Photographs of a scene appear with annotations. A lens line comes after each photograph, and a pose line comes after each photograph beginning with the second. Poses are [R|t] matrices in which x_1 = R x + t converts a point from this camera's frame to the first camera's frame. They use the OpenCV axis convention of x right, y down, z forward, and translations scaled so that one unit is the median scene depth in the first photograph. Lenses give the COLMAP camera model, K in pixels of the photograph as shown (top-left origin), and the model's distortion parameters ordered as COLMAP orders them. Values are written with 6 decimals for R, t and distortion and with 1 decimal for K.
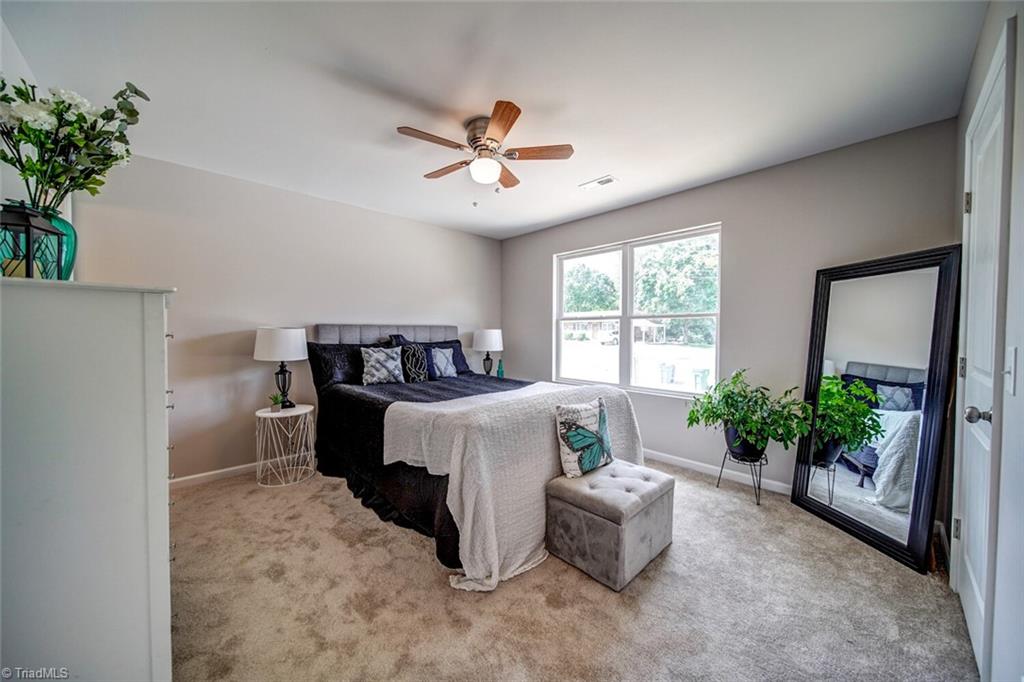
lens RADIAL K [[362.5, 0, 513.2], [0, 362.5, 341.0], [0, 0, 1]] dist [0.000892, -0.002102]
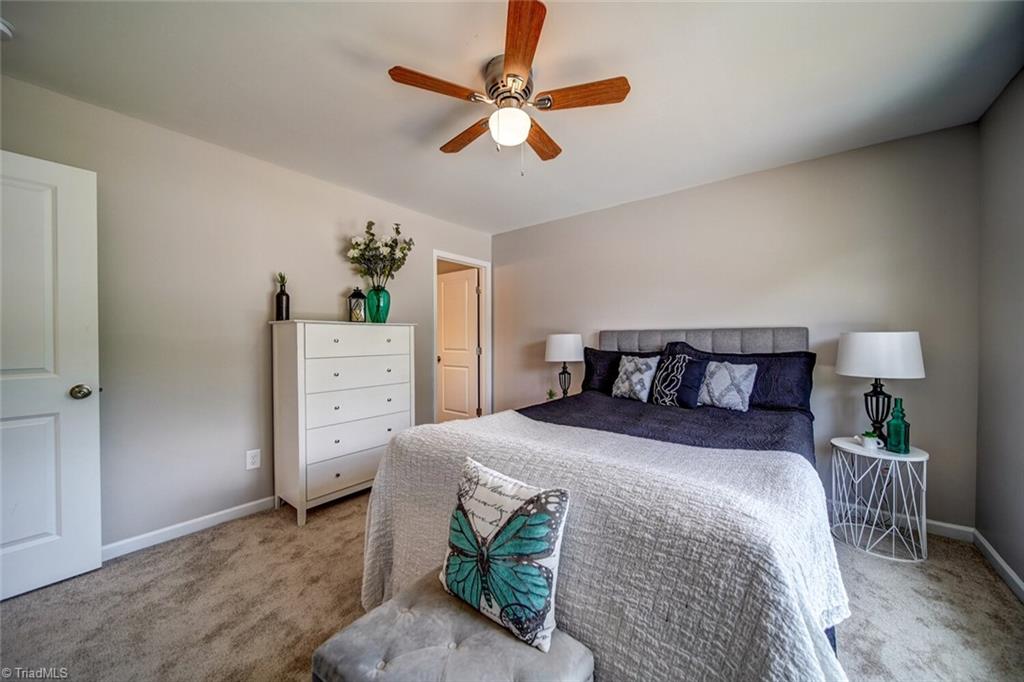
lens RADIAL K [[362.5, 0, 513.2], [0, 362.5, 341.0], [0, 0, 1]] dist [0.000892, -0.002102]
pose [[0.153428, 0.008405, -0.988124, 0.568418], [-0.019646, 0.999792, 0.005454, -0.023212], [0.987964, 0.018576, 0.153562, 0.742991]]
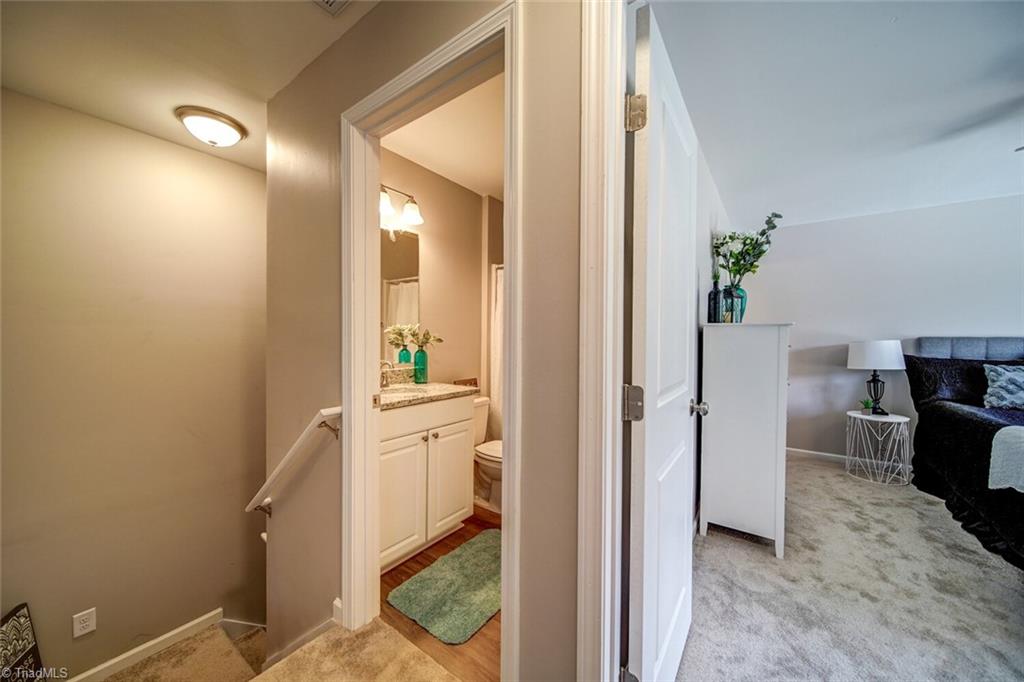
lens RADIAL K [[362.5, 0, 513.2], [0, 362.5, 341.0], [0, 0, 1]] dist [0.000892, -0.002102]
pose [[0.184557, 0.005784, -0.982805, 0.265490], [-0.035080, 0.999384, -0.000706, 0.003805], [0.982196, 0.034607, 0.184646, -0.316131]]
